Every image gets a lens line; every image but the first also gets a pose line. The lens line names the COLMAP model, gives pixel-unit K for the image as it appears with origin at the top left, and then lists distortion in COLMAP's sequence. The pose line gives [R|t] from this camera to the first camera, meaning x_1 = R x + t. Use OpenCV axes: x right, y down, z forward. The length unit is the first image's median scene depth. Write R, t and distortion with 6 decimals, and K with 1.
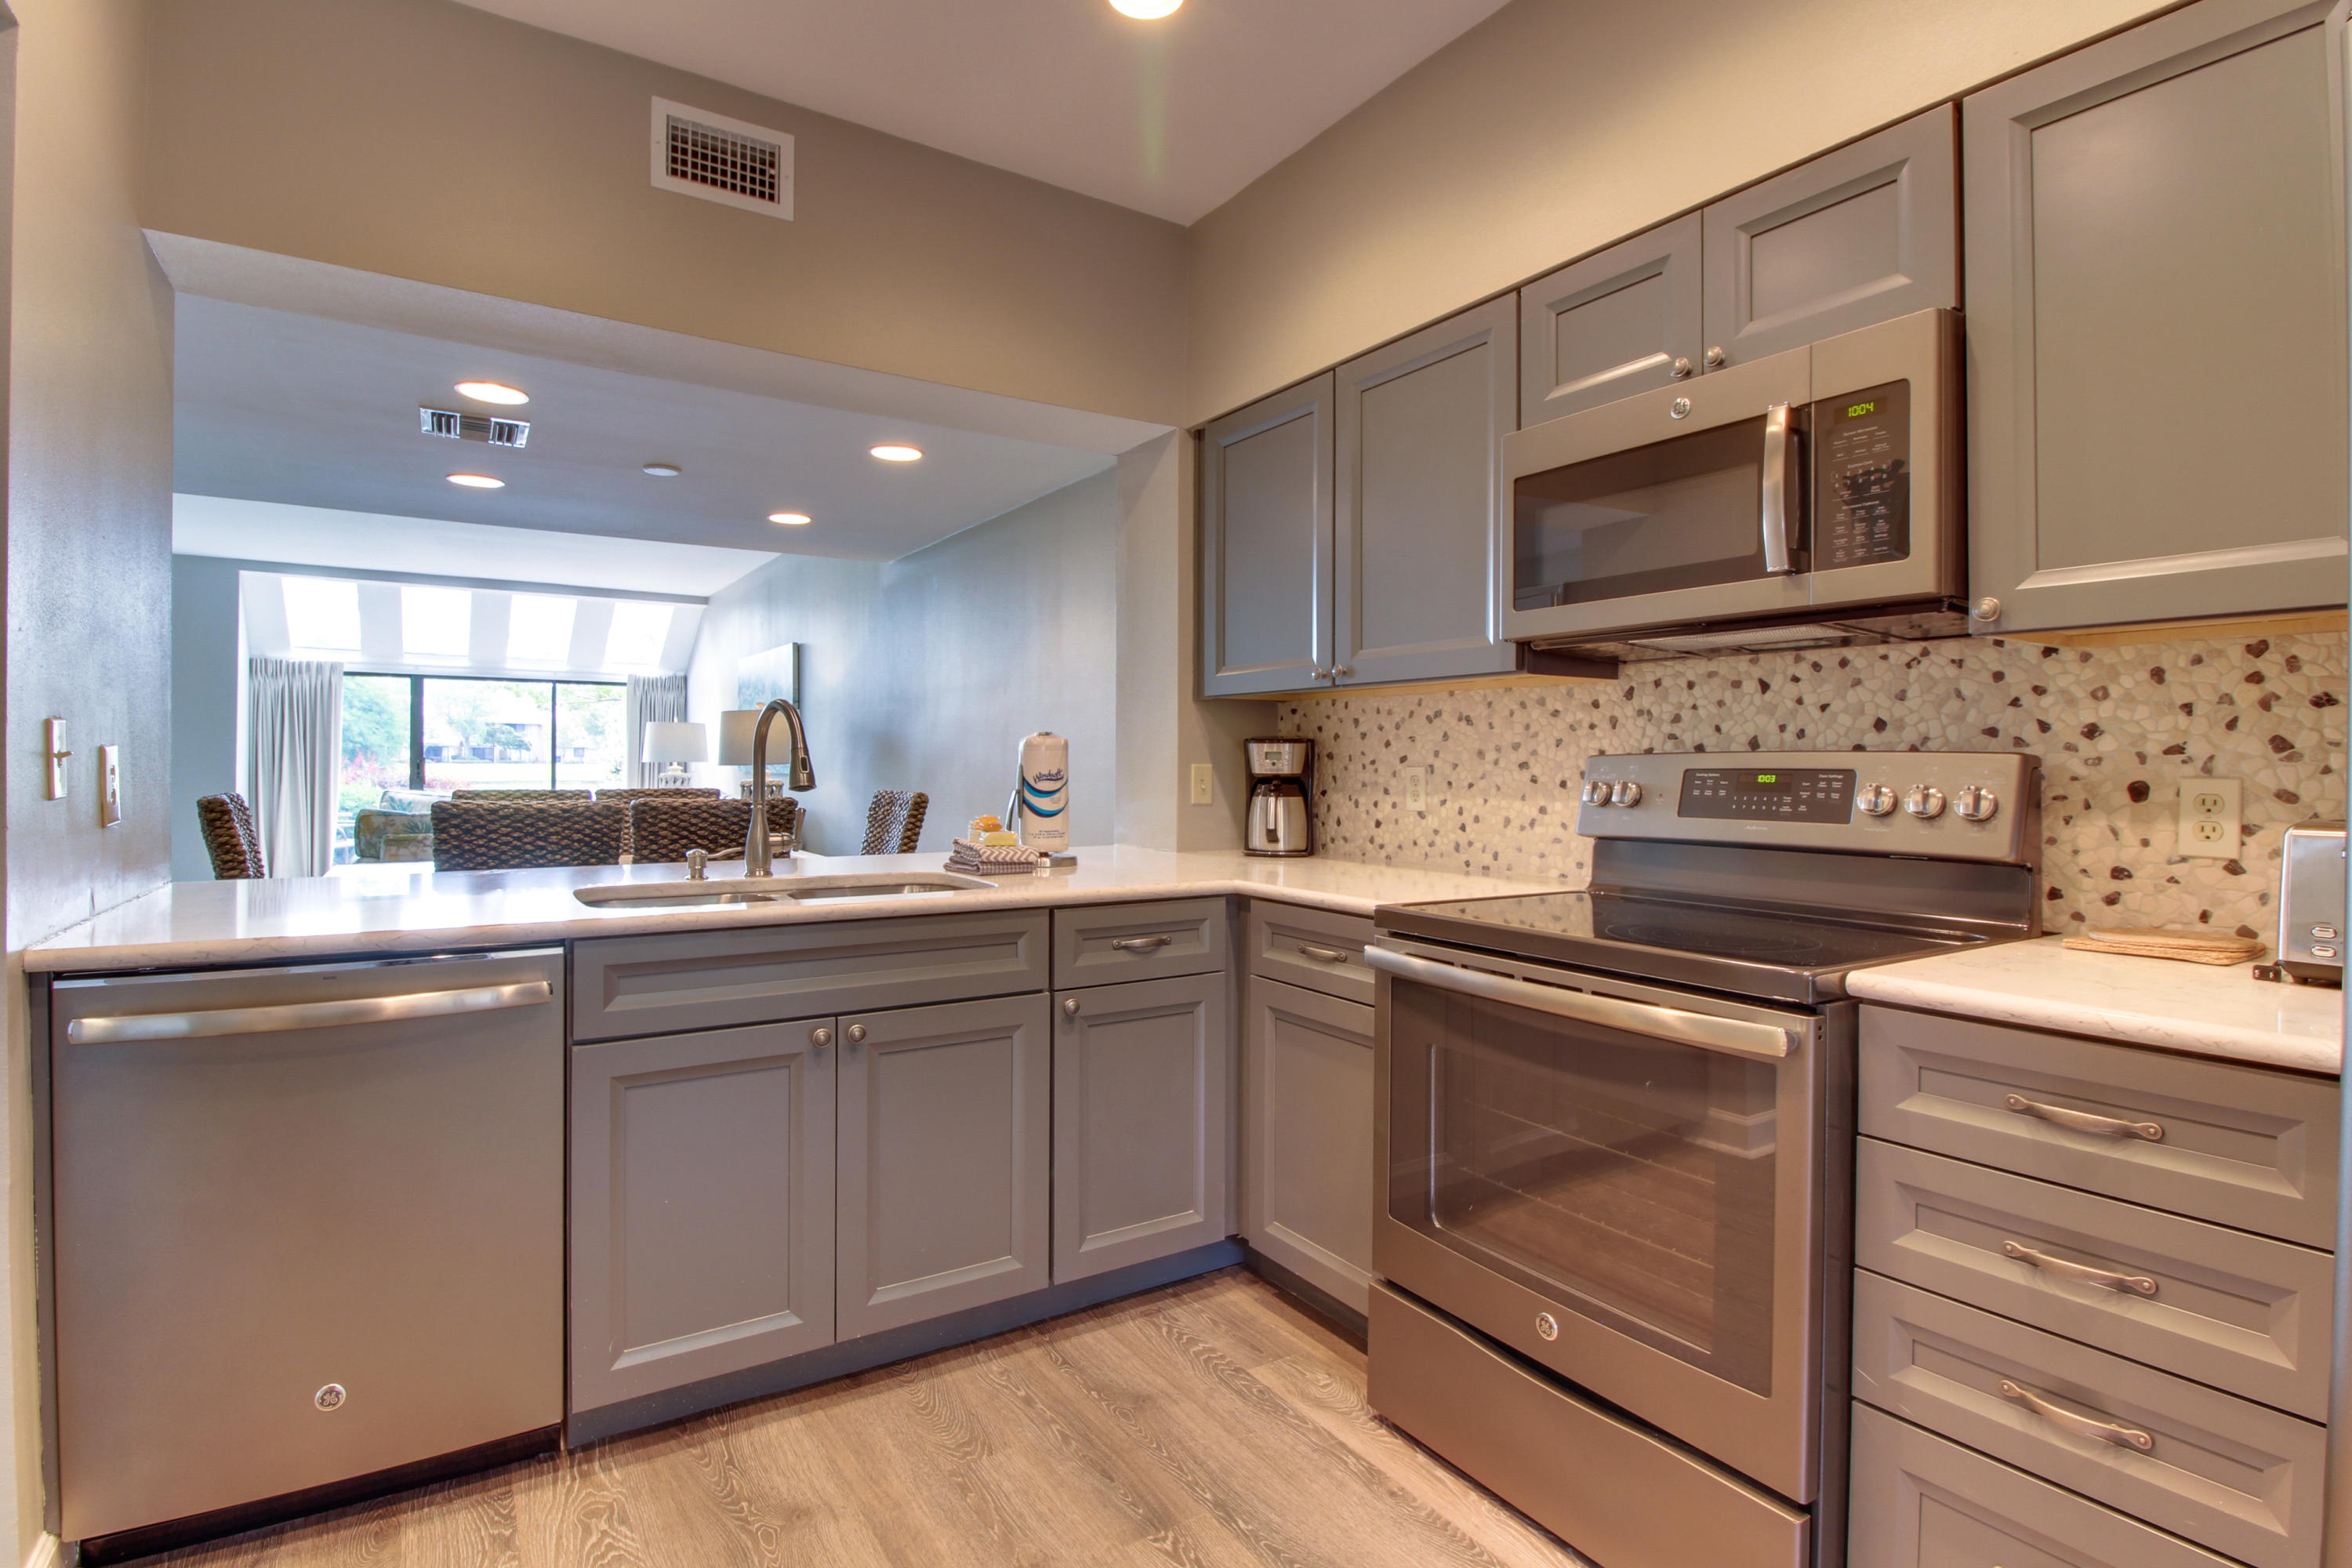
lens RADIAL K [[1137.8, 0, 1176.8], [0, 1137.8, 767.9], [0, 0, 1]] dist [-0.003487, -0.011034]
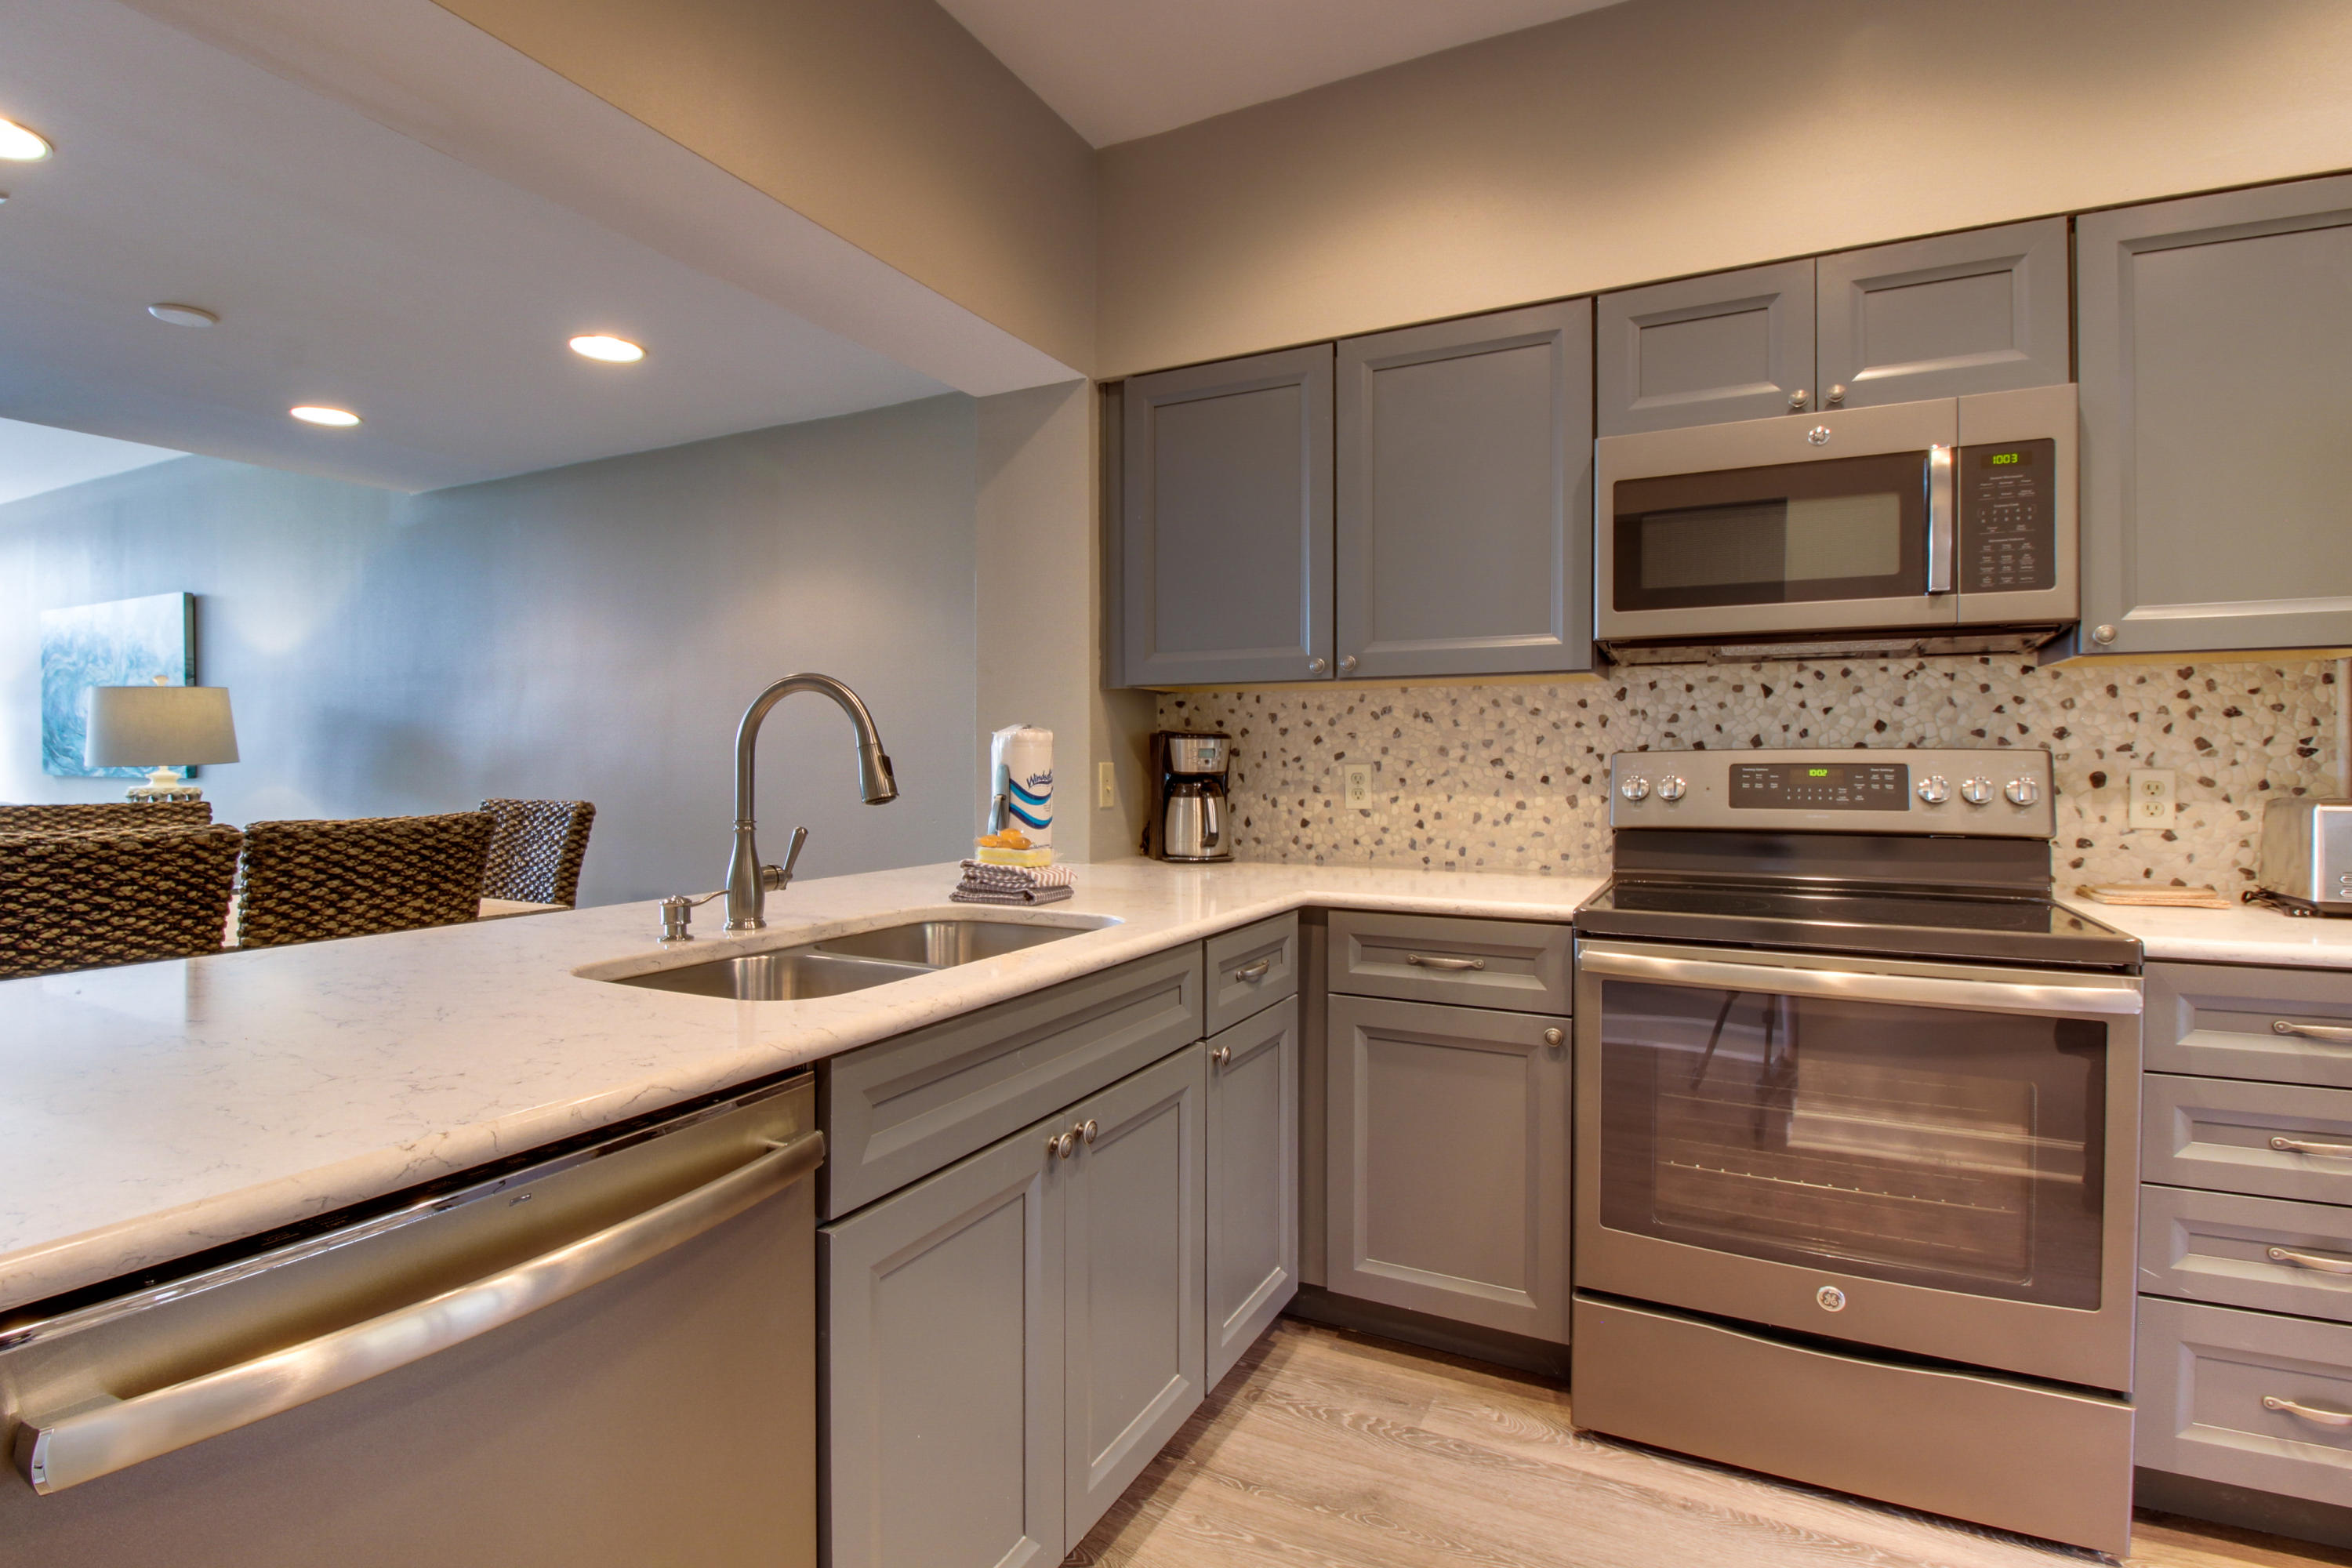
lens RADIAL K [[1137.8, 0, 1174.8], [0, 1137.8, 769.1], [0, 0, 1]] dist [-0.003487, -0.011034]
pose [[0.867224, -0.008350, 0.497849, -0.508189], [0.005951, 0.999962, 0.006404, -0.004322], [-0.497883, -0.002591, 0.867240, 0.283114]]
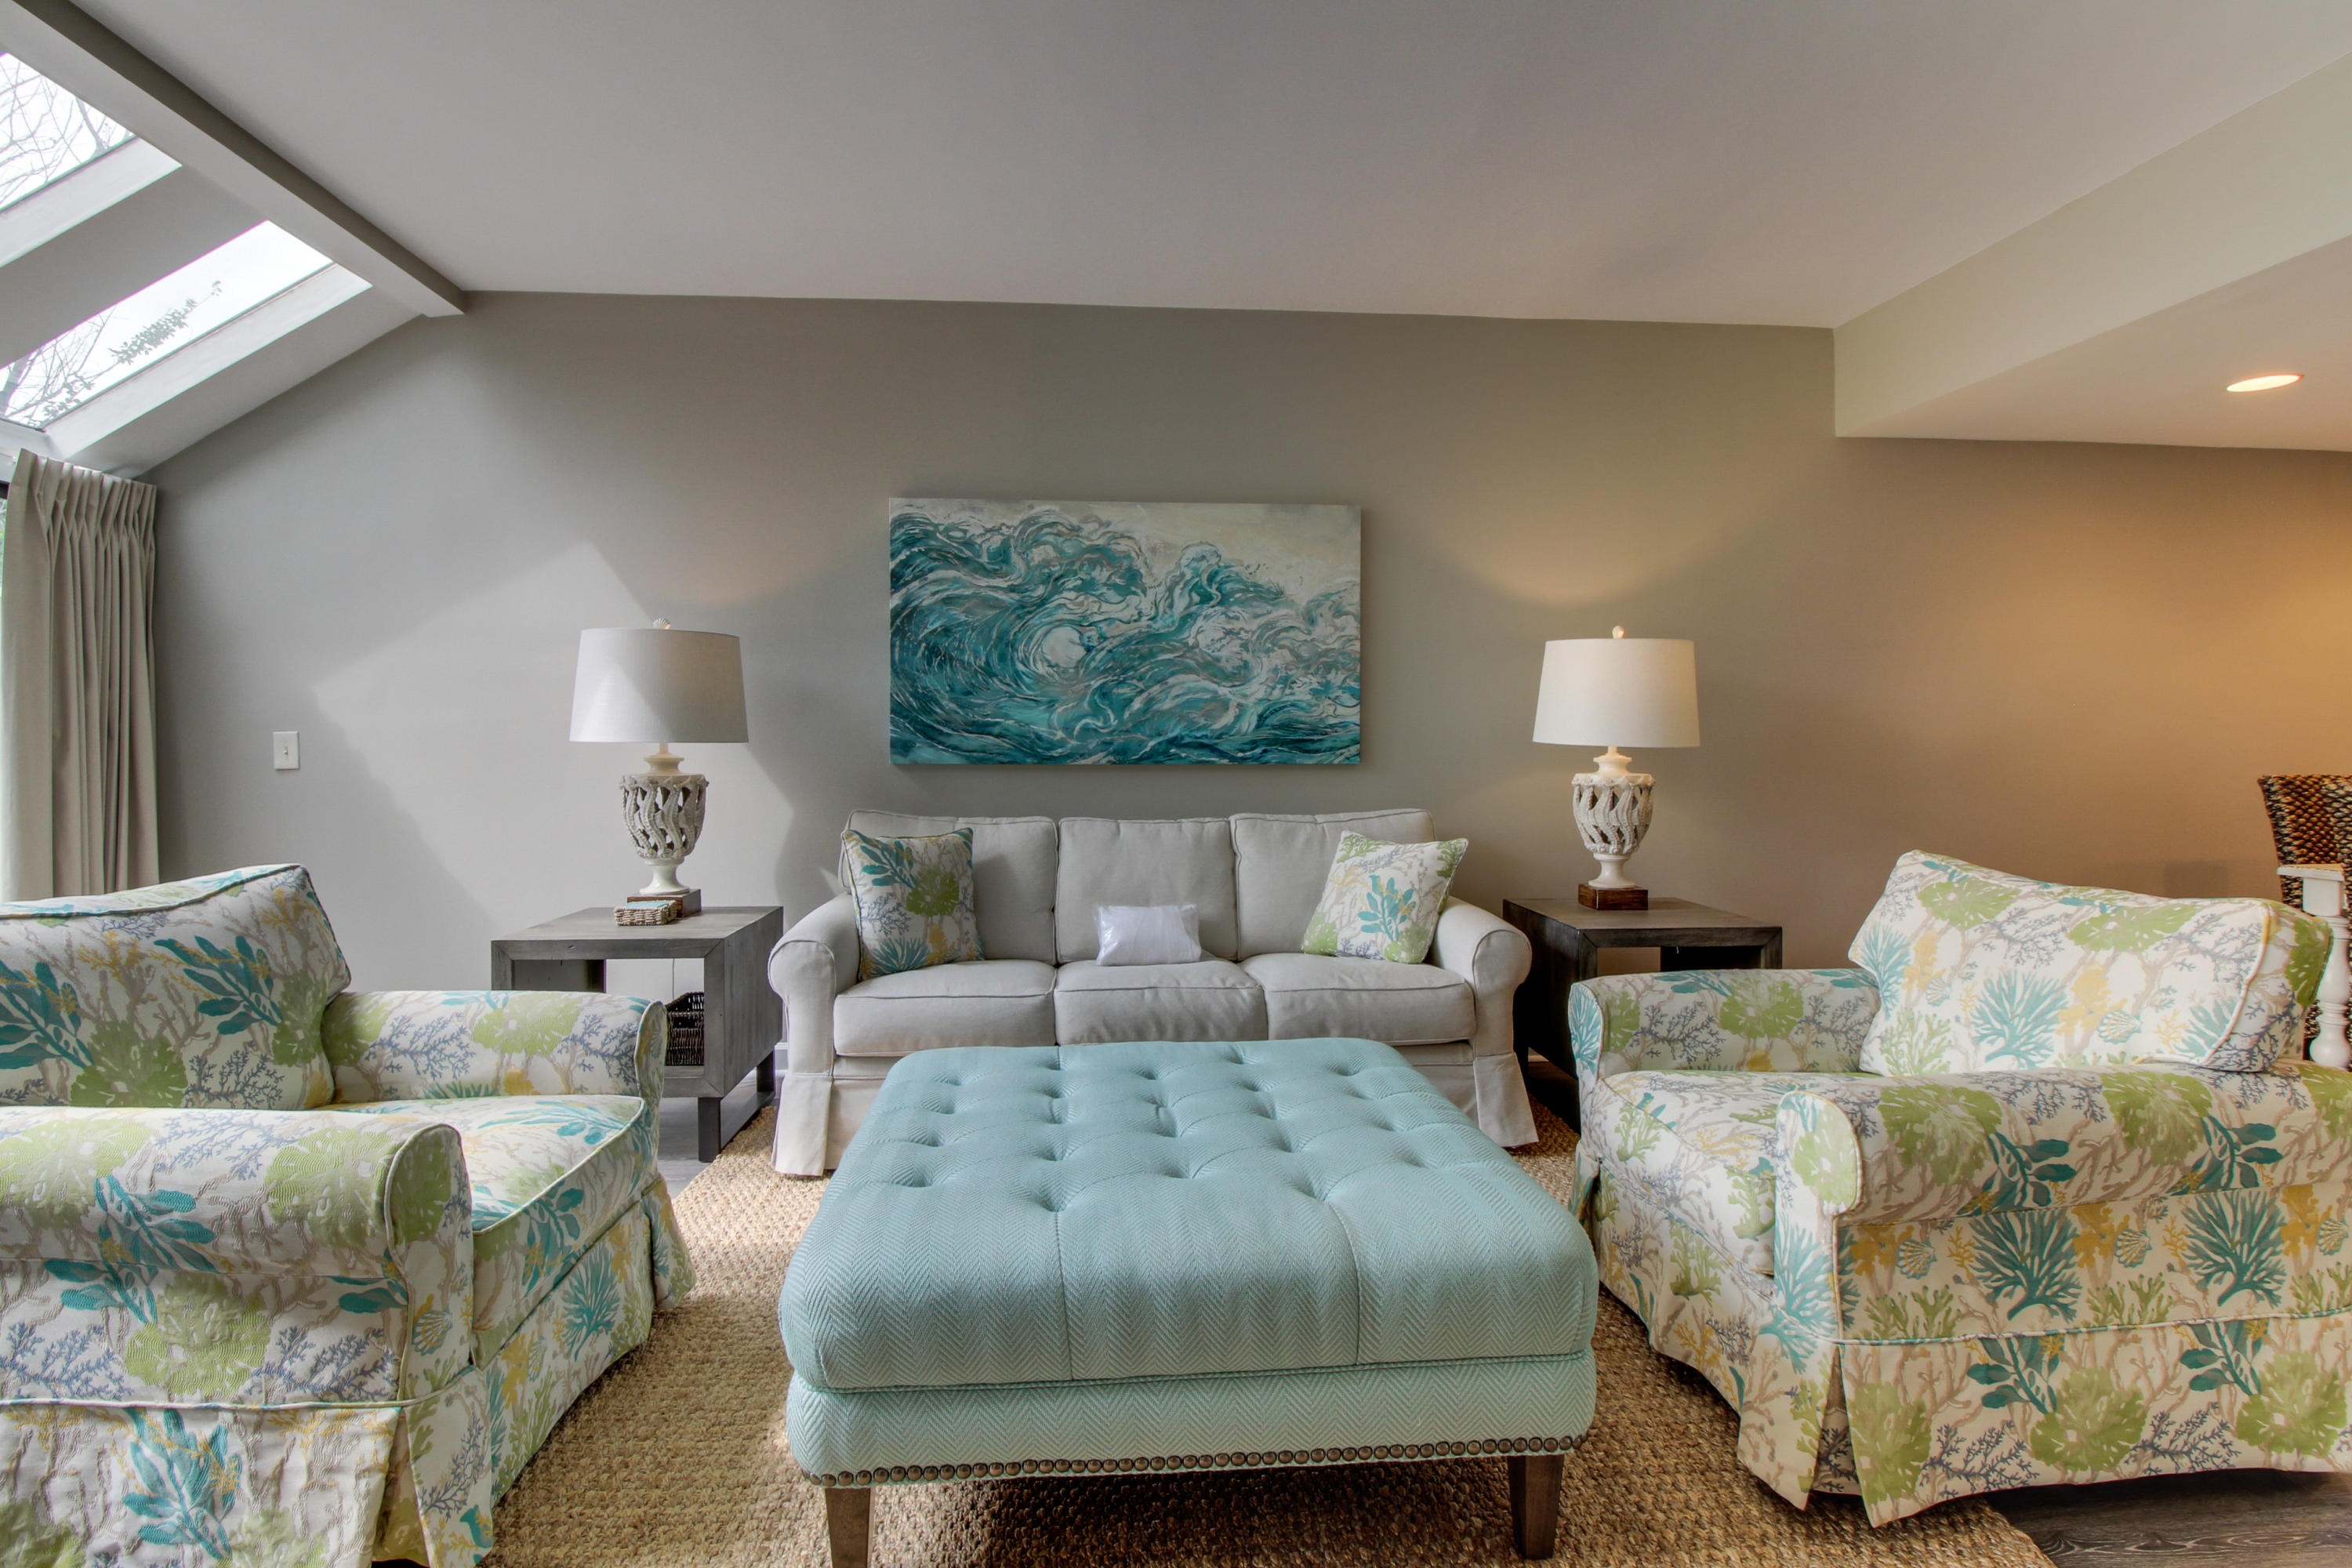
lens RADIAL K [[1137.8, 0, 1165.4], [0, 1137.8, 748.7], [0, 0, 1]] dist [-0.003487, -0.011034]
pose [[0.483419, -0.010984, 0.875320, -1.641722], [0.009125, 0.999930, 0.007509, -0.012078], [-0.875341, 0.004357, 0.483486, 1.644749]]
